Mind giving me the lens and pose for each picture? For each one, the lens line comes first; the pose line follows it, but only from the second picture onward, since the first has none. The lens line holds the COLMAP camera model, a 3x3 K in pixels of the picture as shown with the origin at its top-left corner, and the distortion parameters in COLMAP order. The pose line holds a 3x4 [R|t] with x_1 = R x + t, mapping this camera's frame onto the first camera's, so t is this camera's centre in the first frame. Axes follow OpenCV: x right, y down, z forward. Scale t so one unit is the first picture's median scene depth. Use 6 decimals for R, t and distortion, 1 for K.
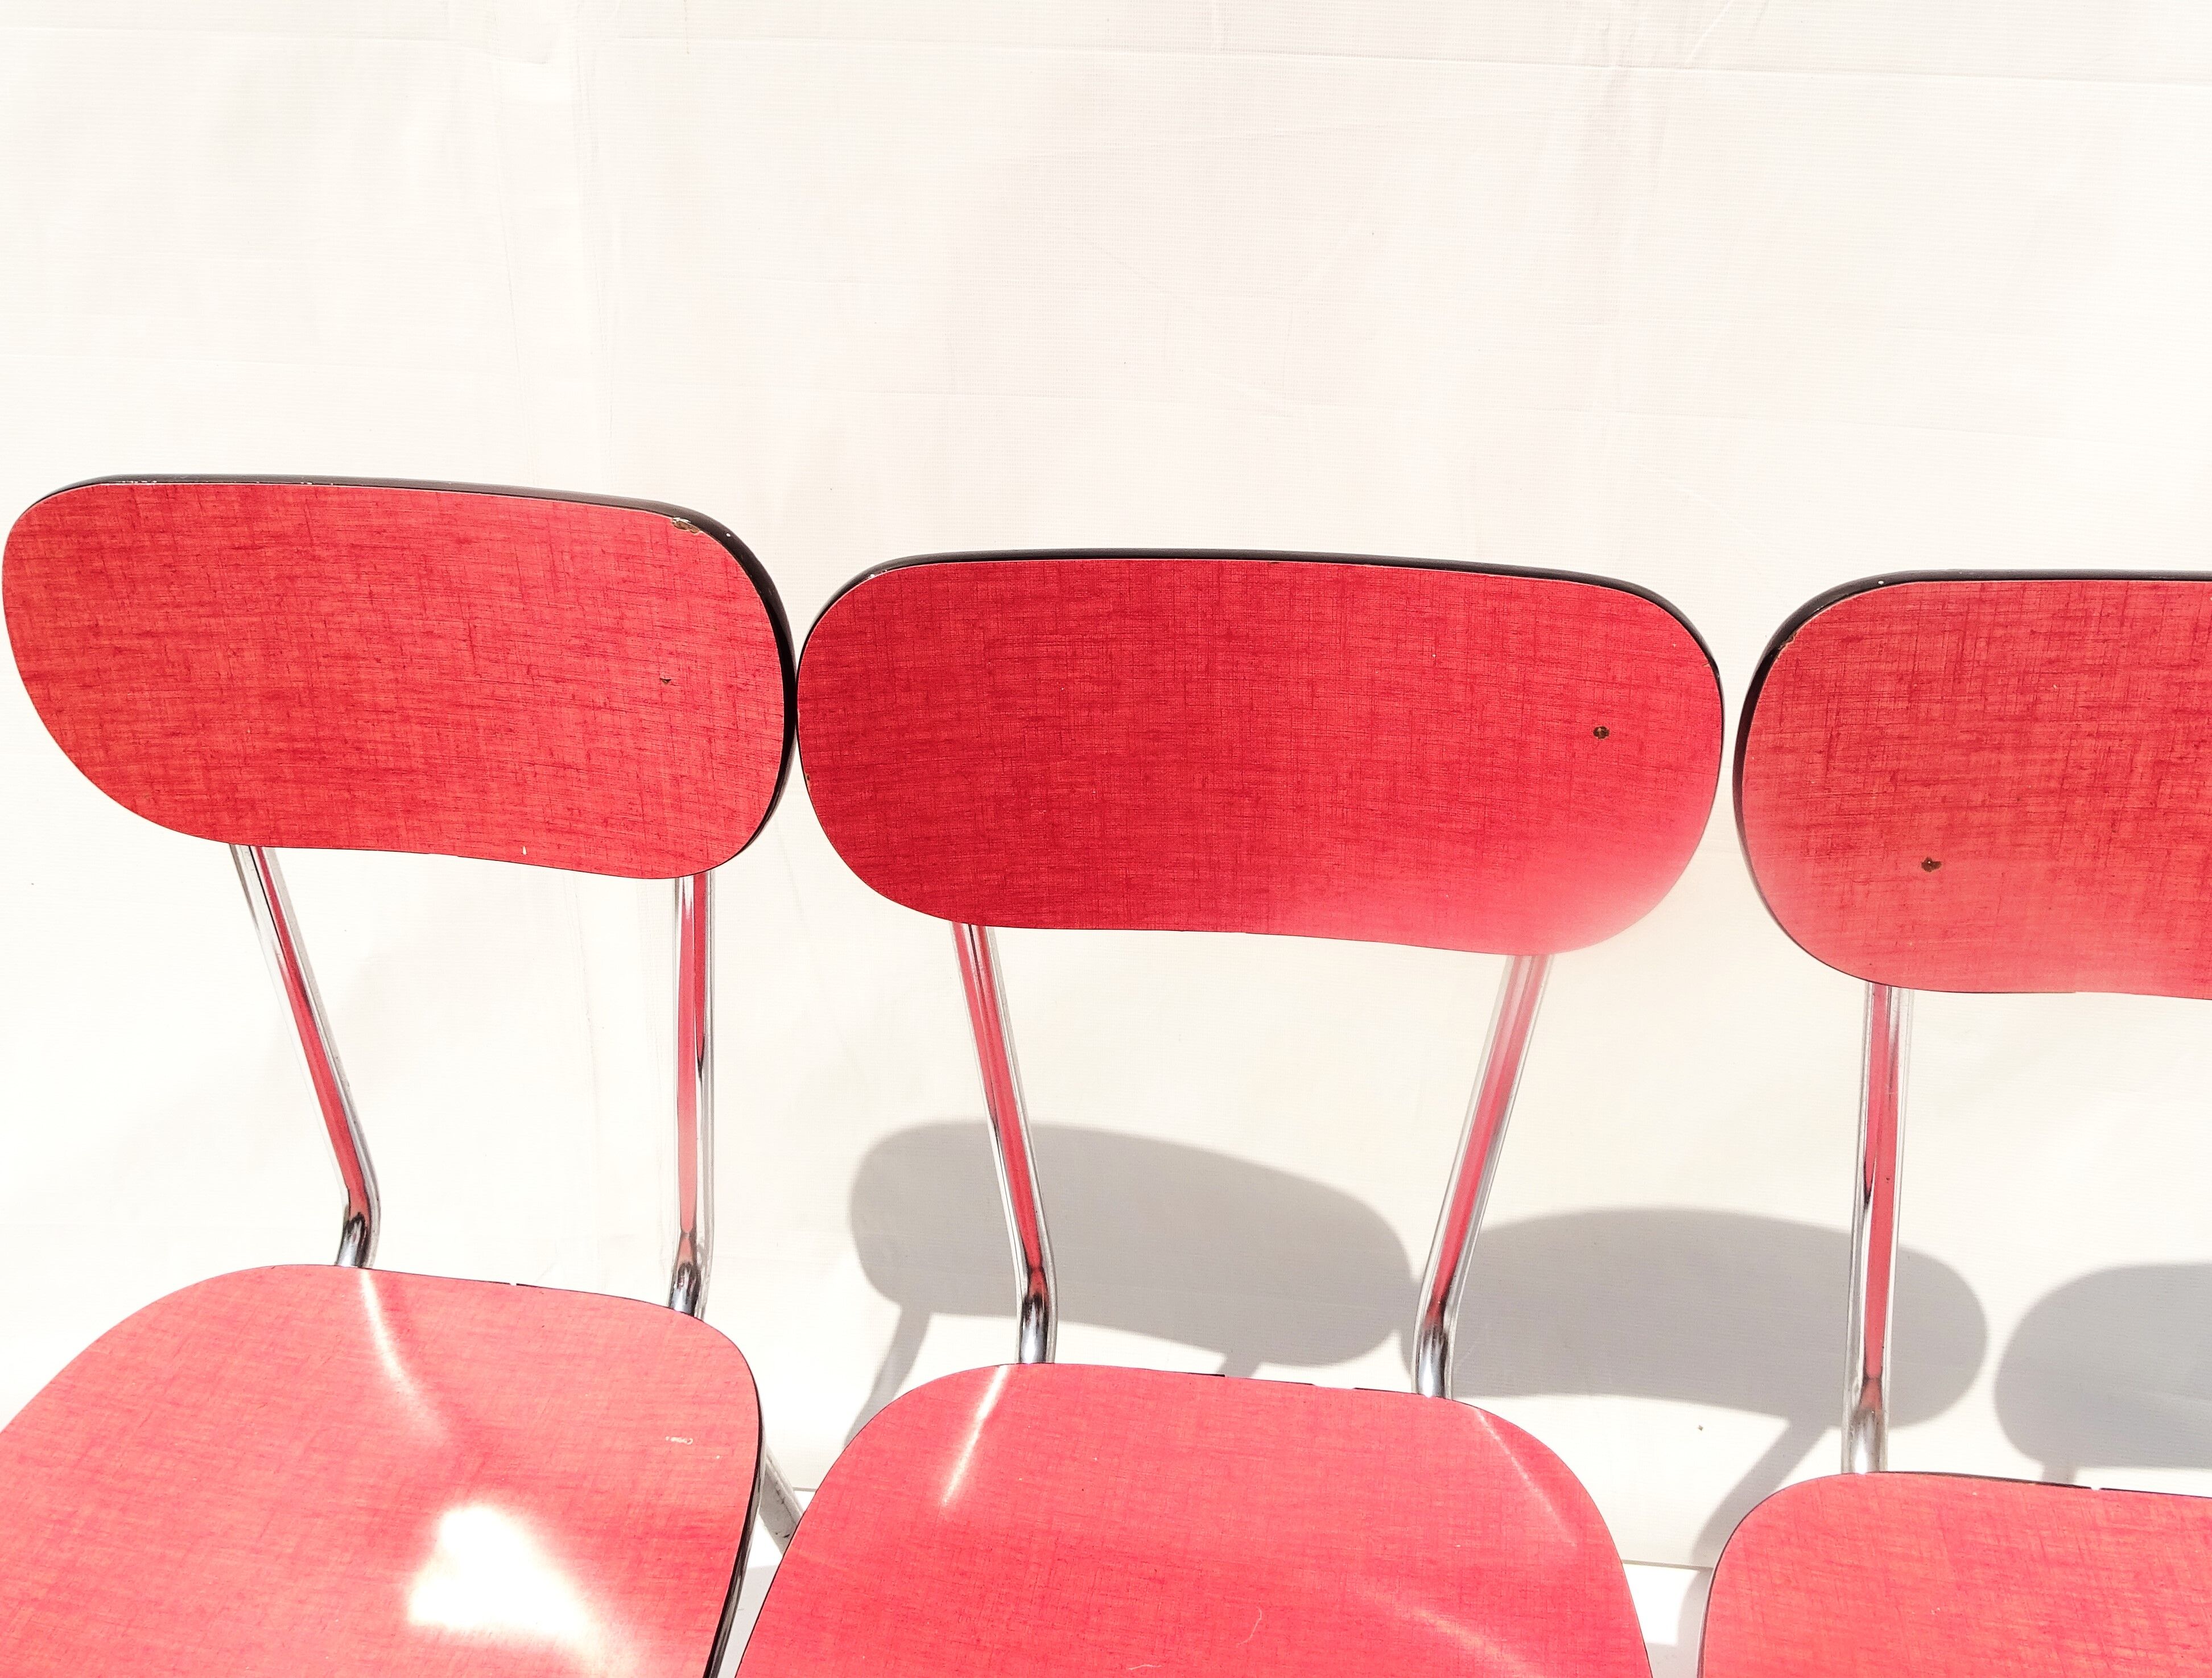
lens RADIAL K [[2173.6, 0, 1083.2], [0, 2173.6, 721.1], [0, 0, 1]] dist [0.006454, -0.021603]
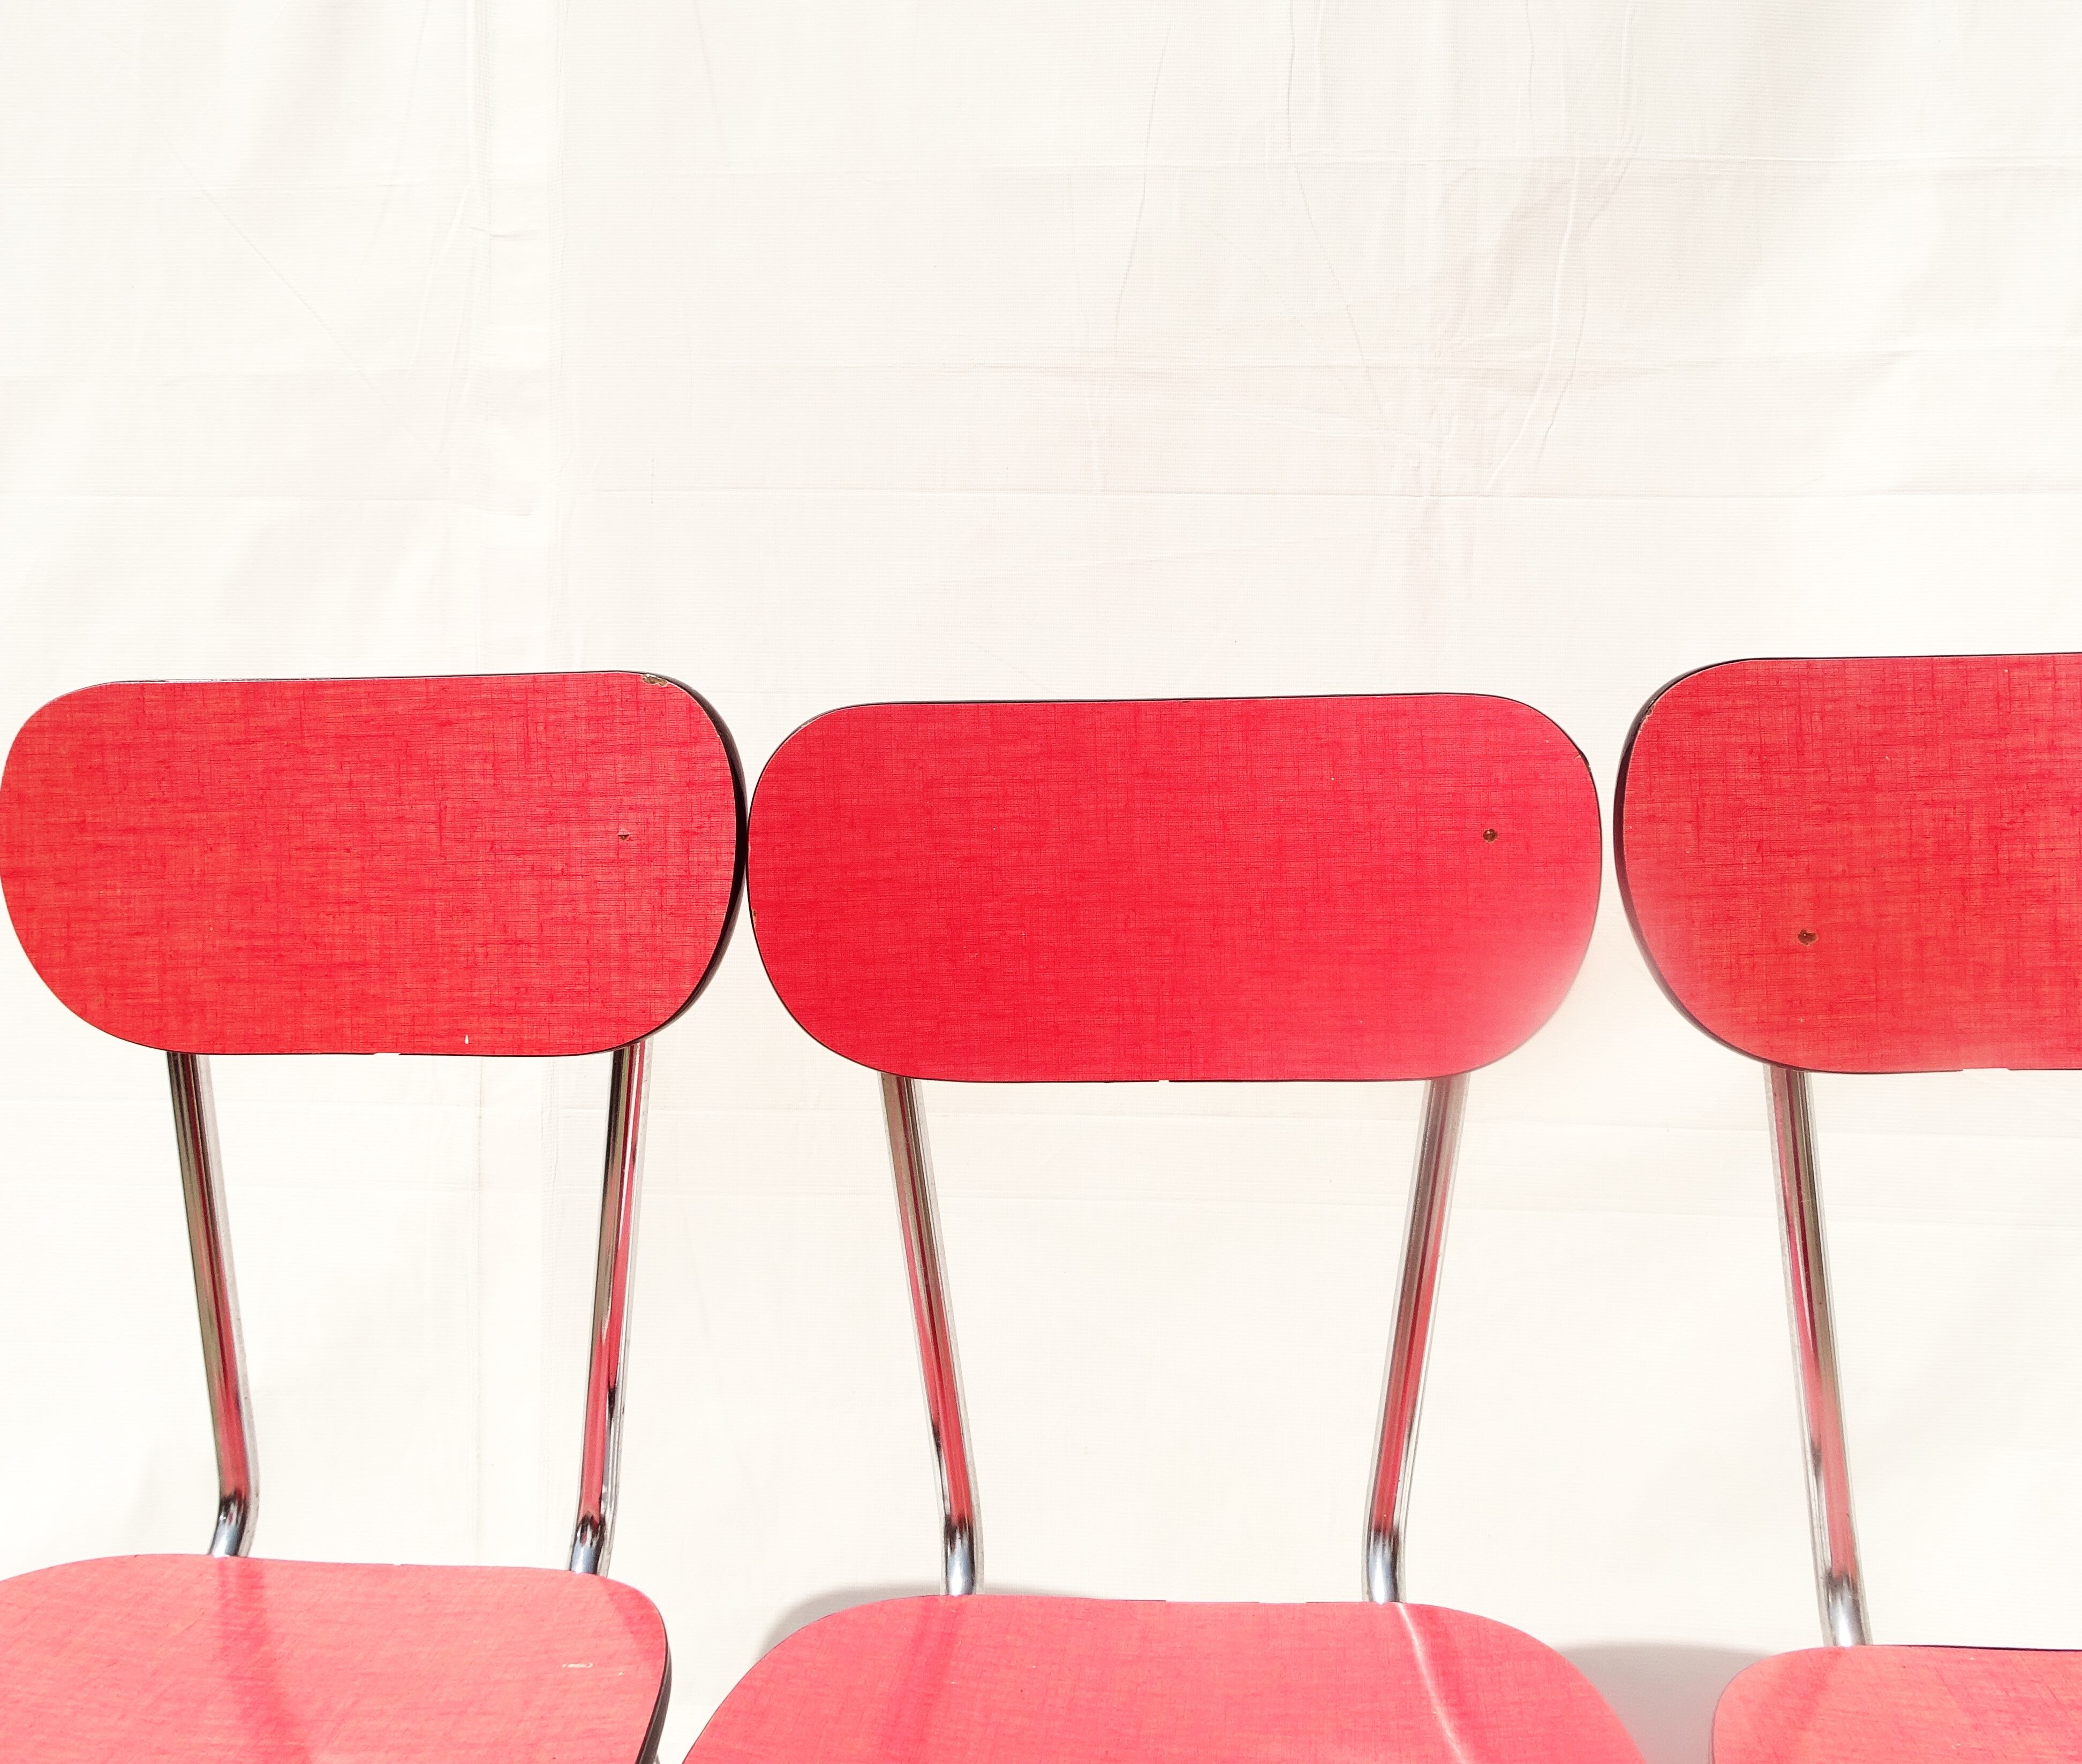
lens RADIAL K [[2010.6, 0, 1026.5], [0, 2010.6, 717.0], [0, 0, 1]] dist [0.001946, -0.001466]
pose [[0.998679, 0.002548, 0.051321, -0.044142], [0.018750, 0.911831, -0.410138, 0.338271], [-0.047841, 0.410558, 0.910579, 0.059888]]
